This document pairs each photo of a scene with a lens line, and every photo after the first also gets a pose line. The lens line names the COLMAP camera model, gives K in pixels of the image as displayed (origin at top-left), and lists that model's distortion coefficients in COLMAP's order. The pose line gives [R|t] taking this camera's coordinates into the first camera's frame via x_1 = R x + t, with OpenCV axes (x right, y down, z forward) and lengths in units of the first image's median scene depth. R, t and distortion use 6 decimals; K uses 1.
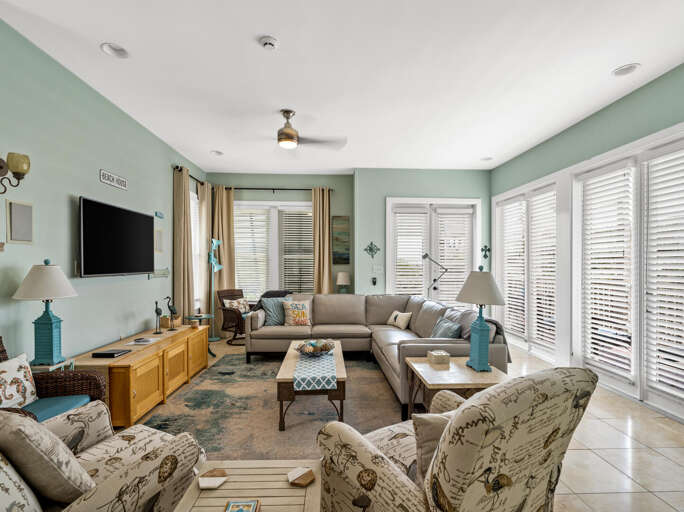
lens RADIAL K [[334.0, 0, 341.0], [0, 334.0, 269.9], [0, 0, 1]] dist [0.000793, 0.000081]
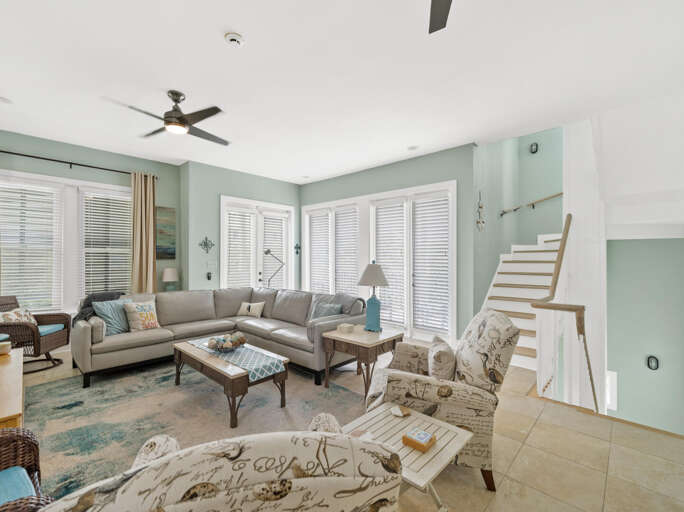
lens RADIAL K [[308.1, 0, 341.6], [0, 308.1, 260.2], [0, 0, 1]] dist [-0.001412, 0.000072]
pose [[0.719449, -0.006914, 0.694511, -0.296468], [0.014657, 0.999879, -0.005229, -0.003923], [-0.694390, 0.013941, 0.719464, 0.055950]]
